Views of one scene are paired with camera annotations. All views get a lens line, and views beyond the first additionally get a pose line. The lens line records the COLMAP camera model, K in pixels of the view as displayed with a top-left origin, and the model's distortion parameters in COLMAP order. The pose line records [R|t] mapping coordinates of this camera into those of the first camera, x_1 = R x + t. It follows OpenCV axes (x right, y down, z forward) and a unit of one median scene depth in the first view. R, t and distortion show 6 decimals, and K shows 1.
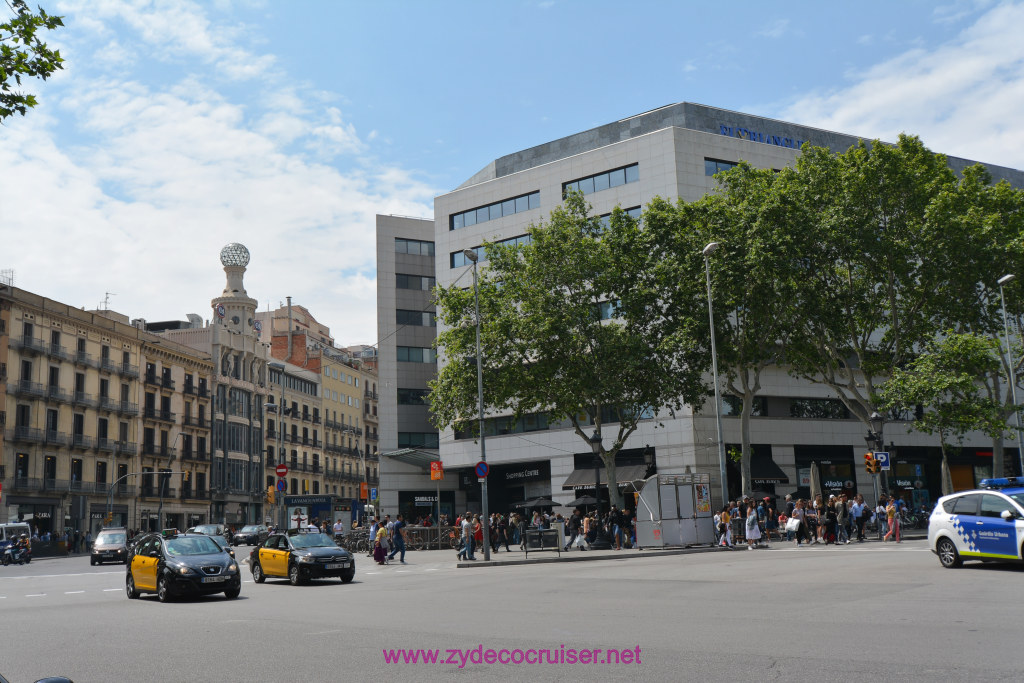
lens RADIAL K [[1036.0, 0, 506.3], [0, 1036.0, 342.0], [0, 0, 1]] dist [-0.006307, 0.000000]
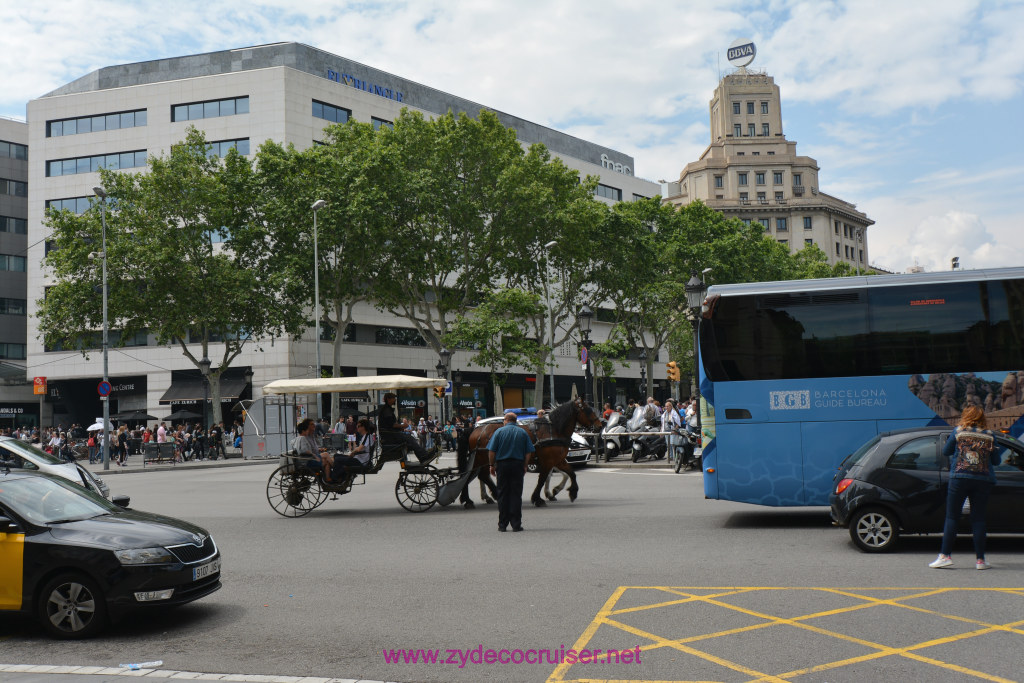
lens RADIAL K [[1036.0, 0, 511.3], [0, 1036.0, 343.1], [0, 0, 1]] dist [-0.006307, 0.000000]
pose [[0.919763, 0.039026, 0.390528, -0.036919], [-0.071719, 0.995002, 0.069480, -0.021404], [-0.385865, -0.091914, 0.917965, -0.115282]]
